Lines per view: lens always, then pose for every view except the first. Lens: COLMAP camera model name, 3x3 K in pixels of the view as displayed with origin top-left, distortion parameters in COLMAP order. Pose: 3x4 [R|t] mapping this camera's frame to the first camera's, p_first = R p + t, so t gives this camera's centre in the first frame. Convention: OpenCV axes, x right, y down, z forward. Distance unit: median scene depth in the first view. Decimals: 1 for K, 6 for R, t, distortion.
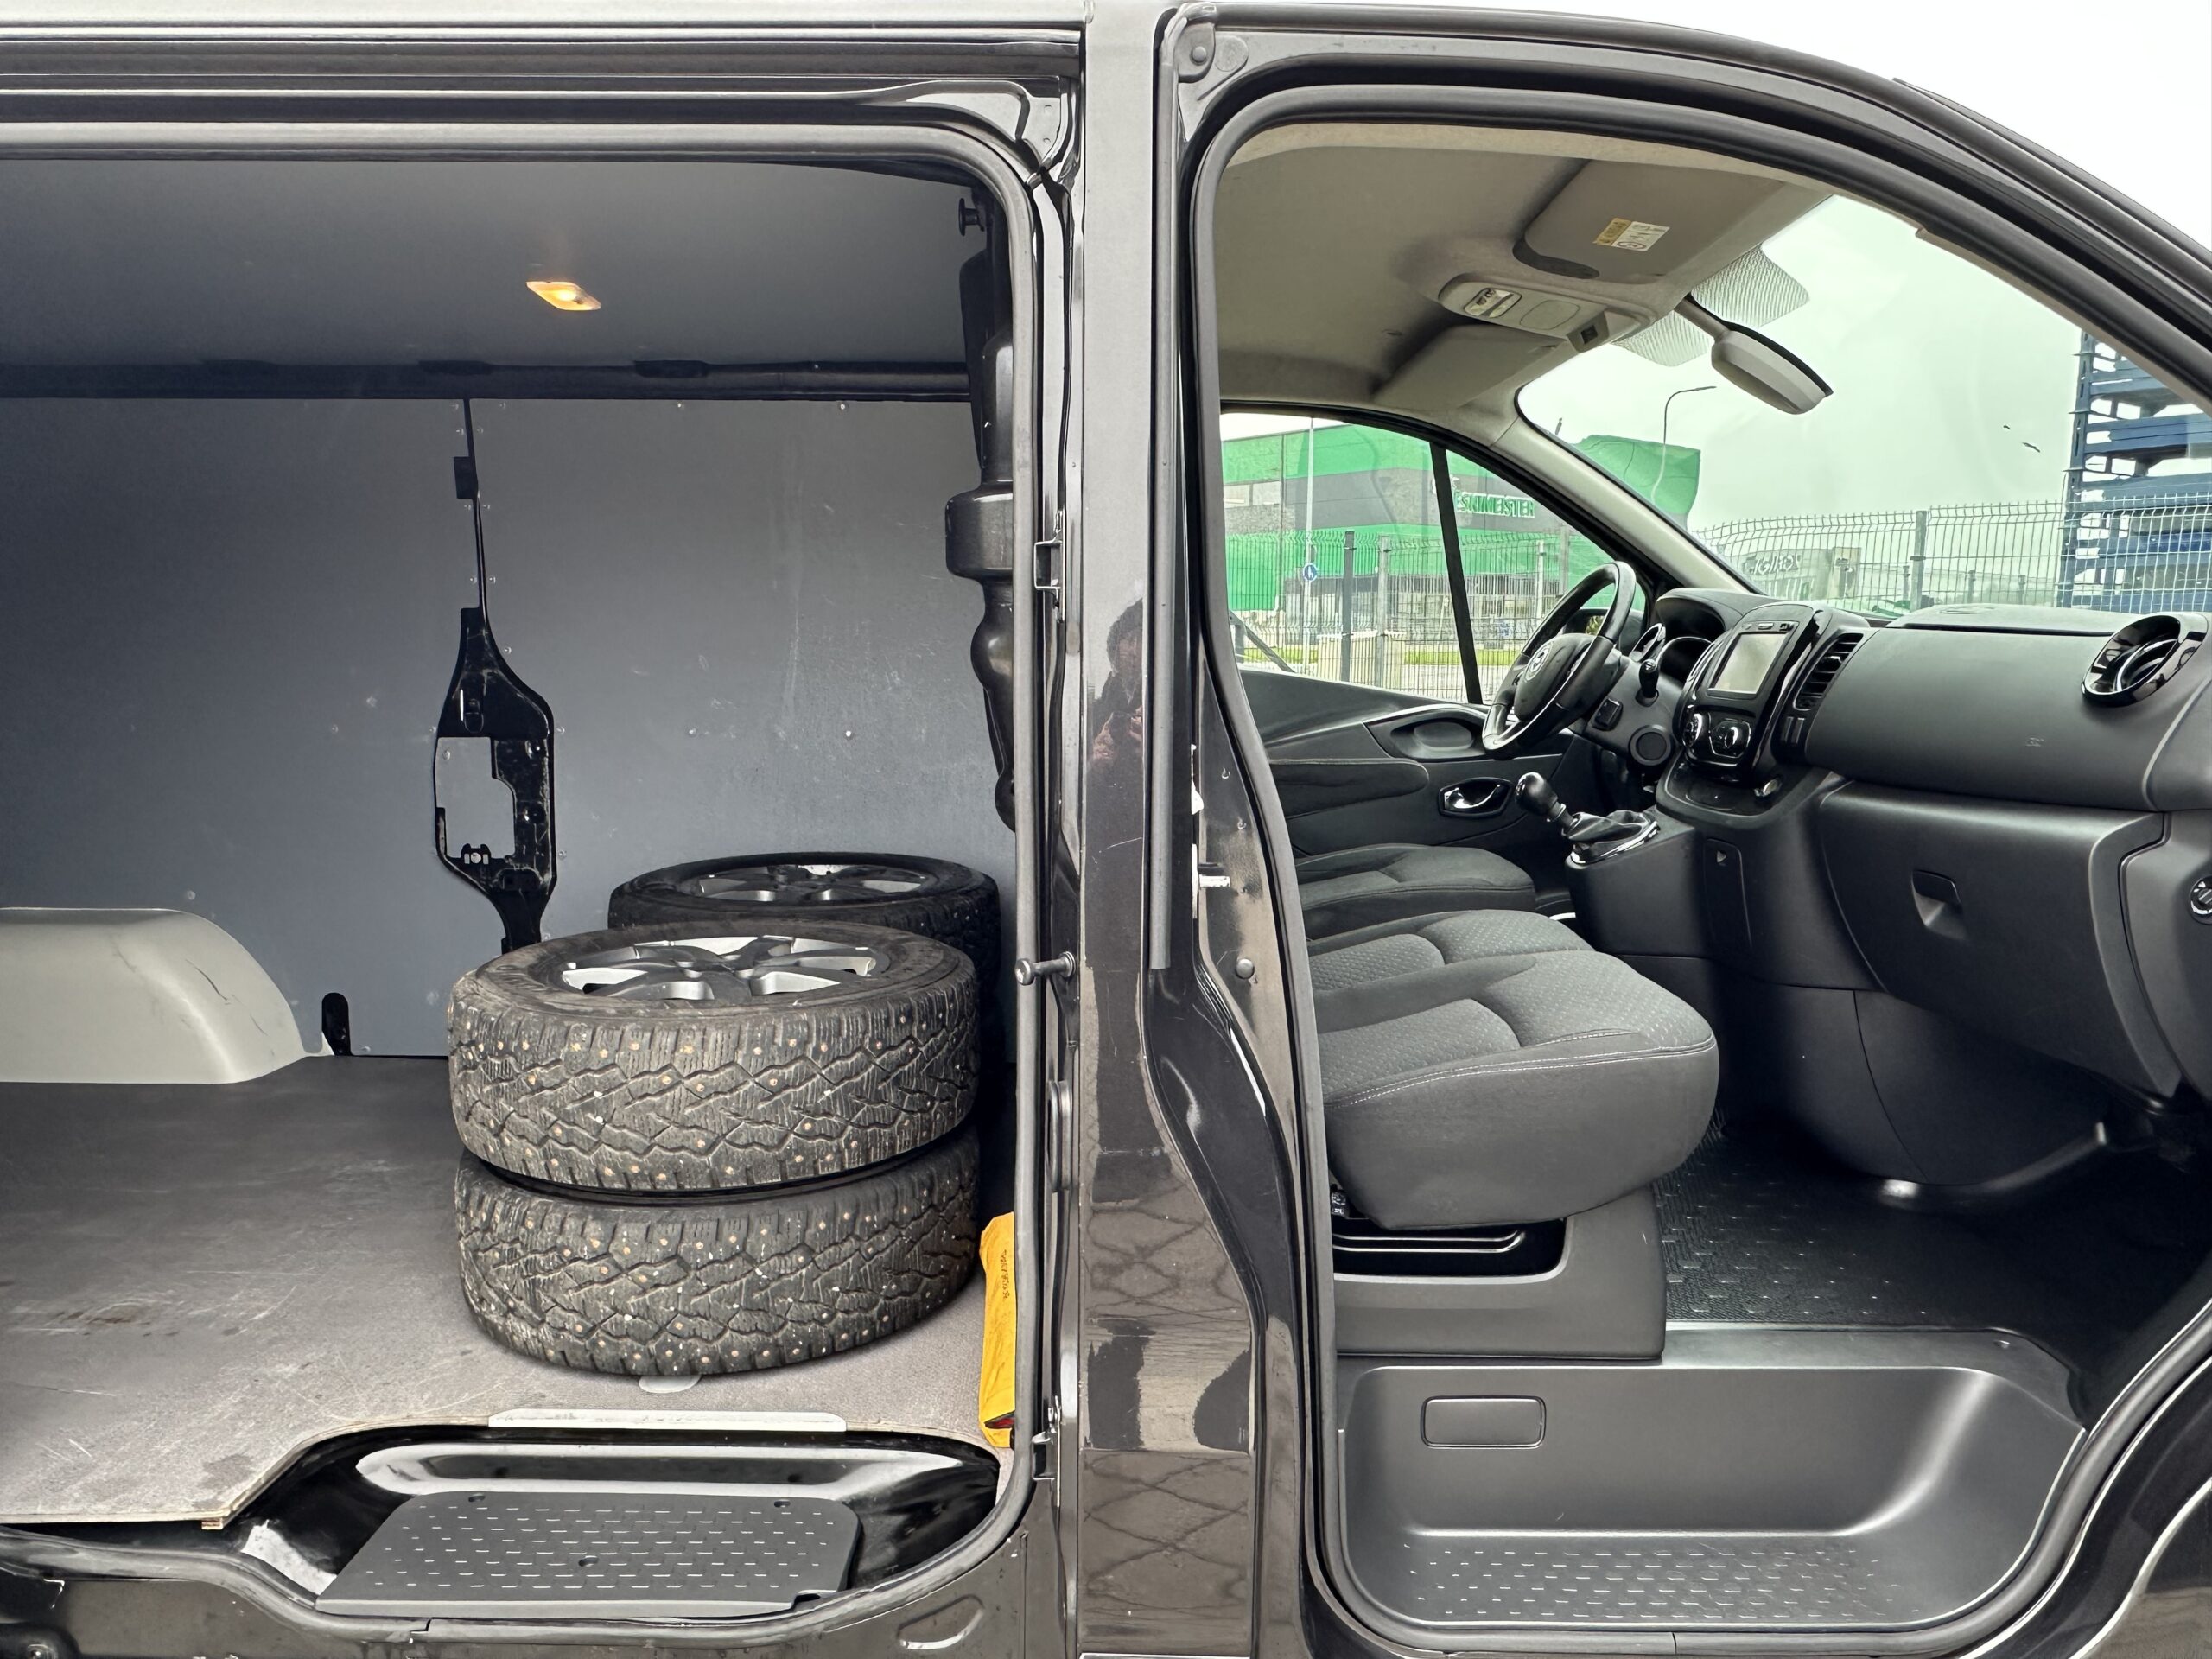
lens RADIAL K [[1538.5, 0, 1105.1], [0, 1538.5, 833.2], [0, 0, 1]] dist [-0.002922, 0.002971]
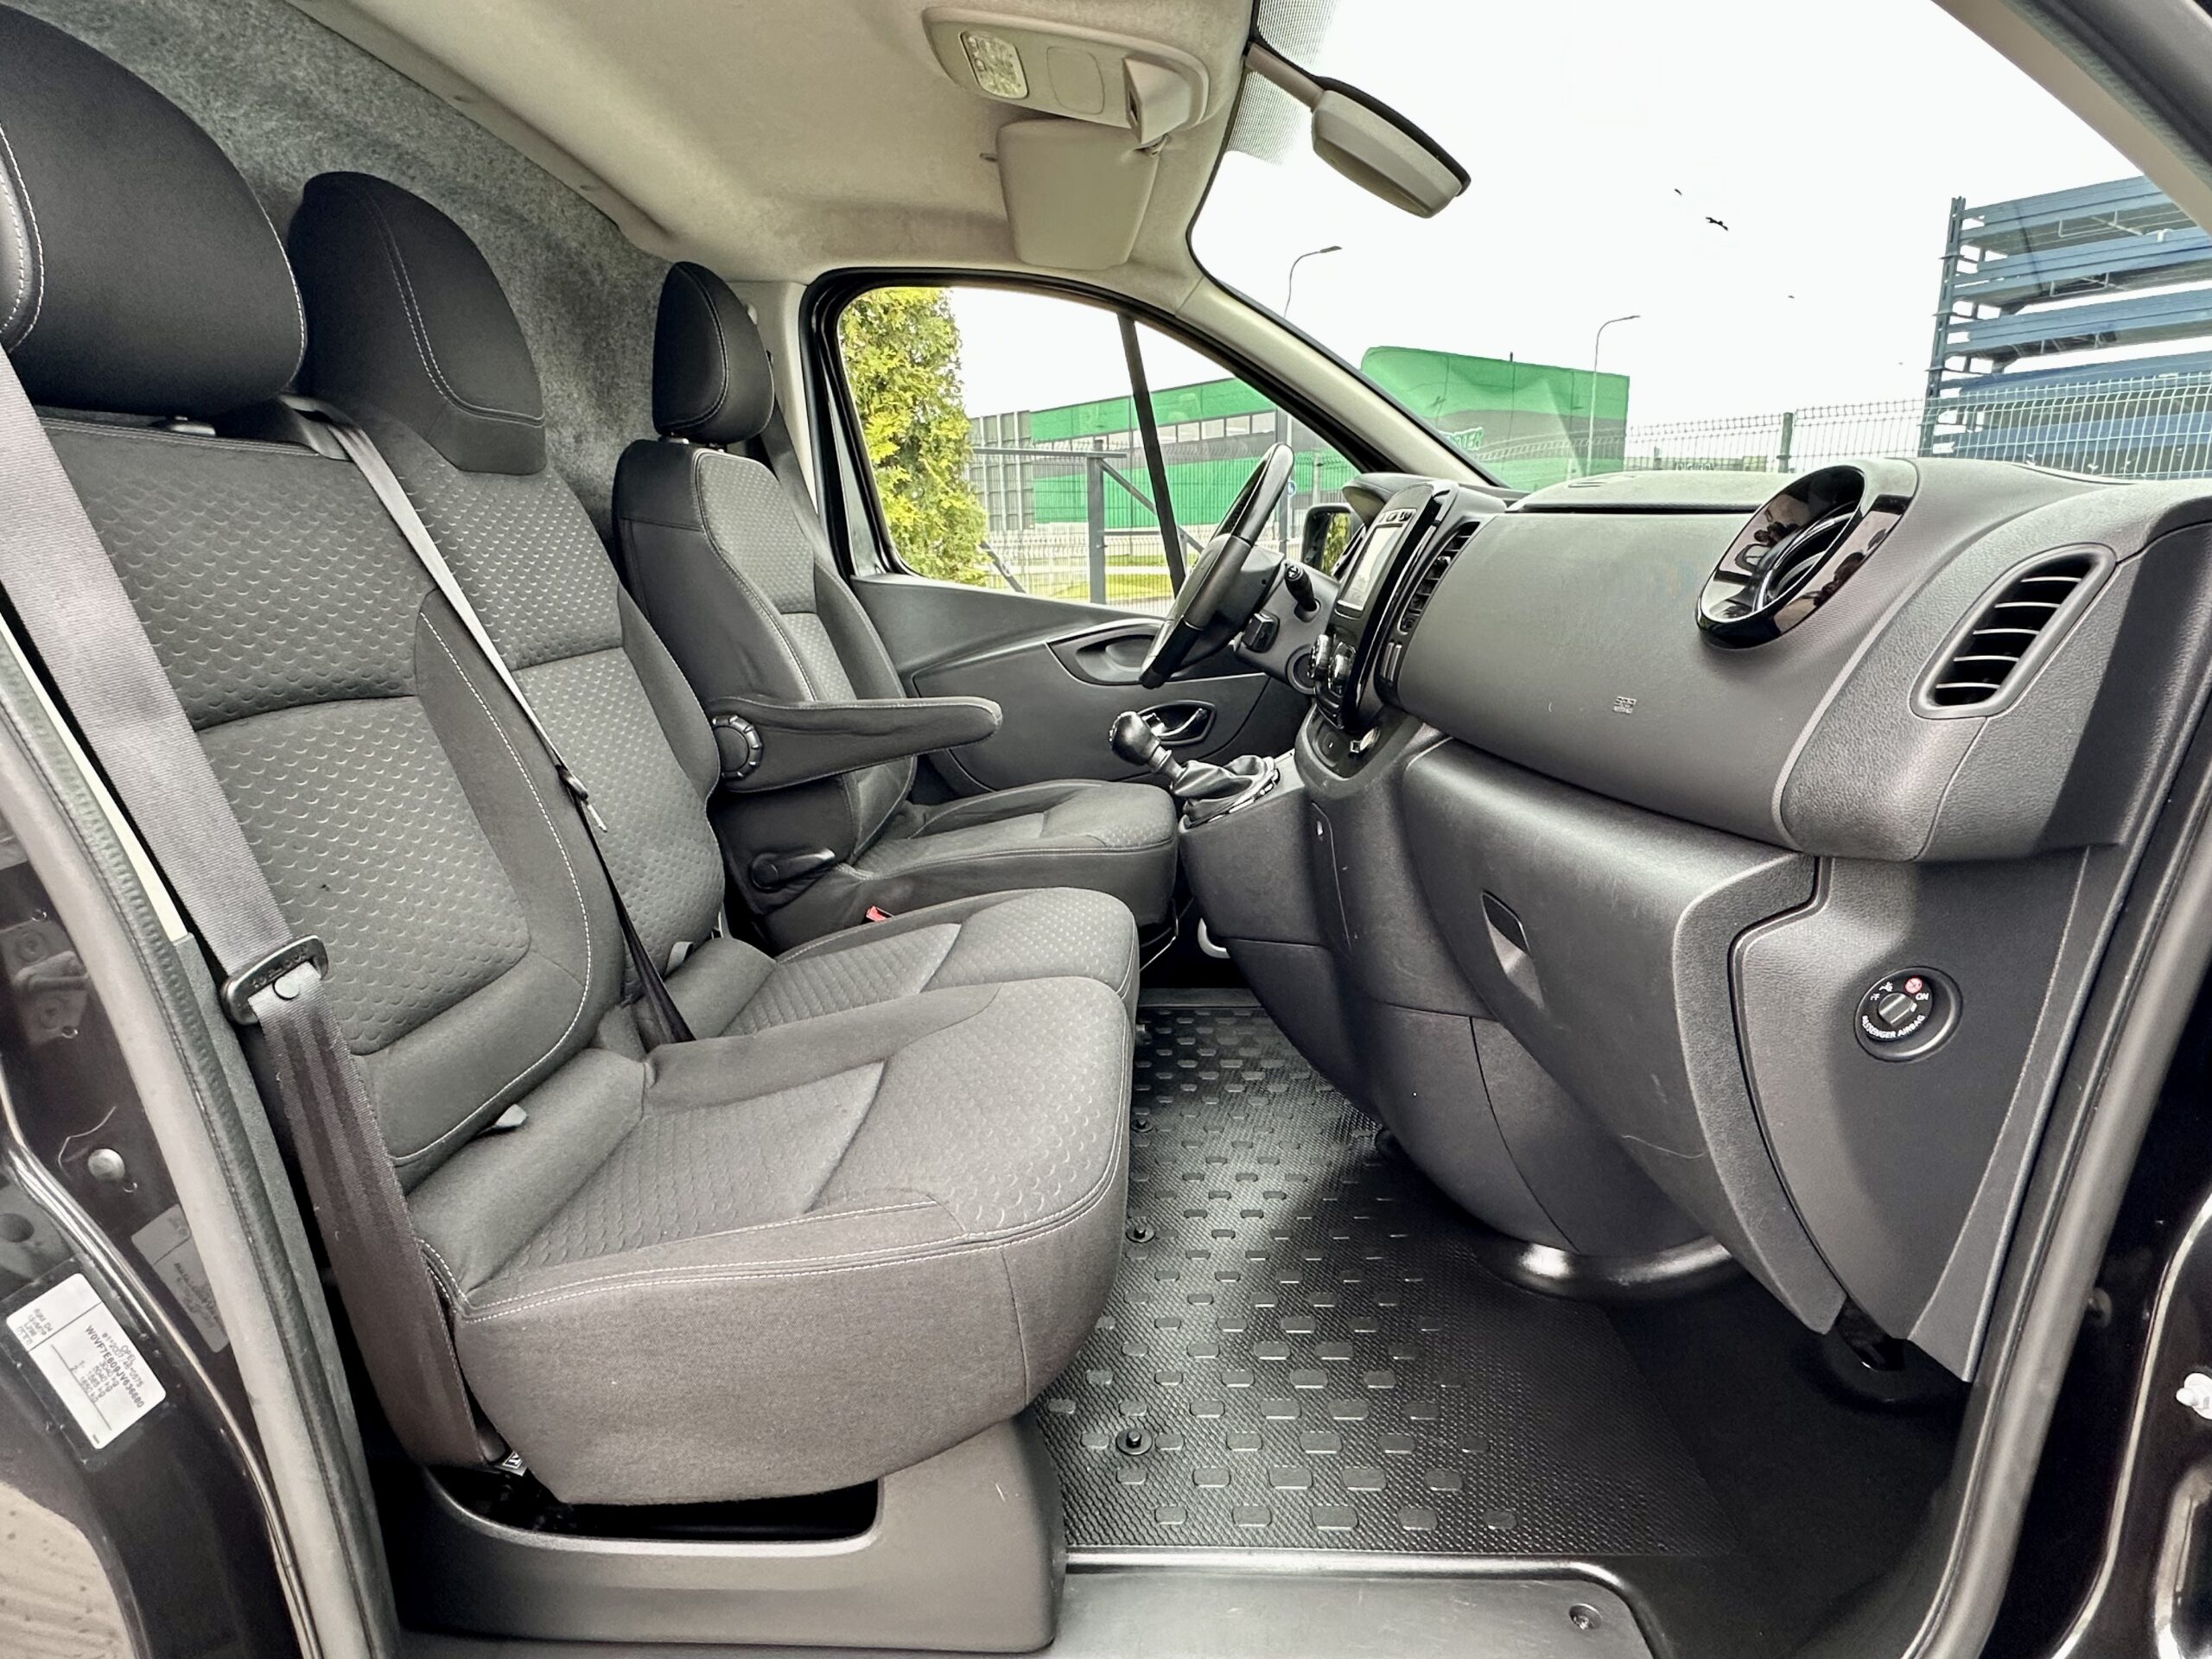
lens RADIAL K [[1236.2, 0, 1107.7], [0, 1236.2, 824.2], [0, 0, 1]] dist [0.008675, 0.000480]
pose [[0.999472, -0.017032, -0.027657, 0.283633], [0.019517, 0.995548, 0.092213, -0.040760], [0.025963, -0.092704, 0.995355, 0.355161]]
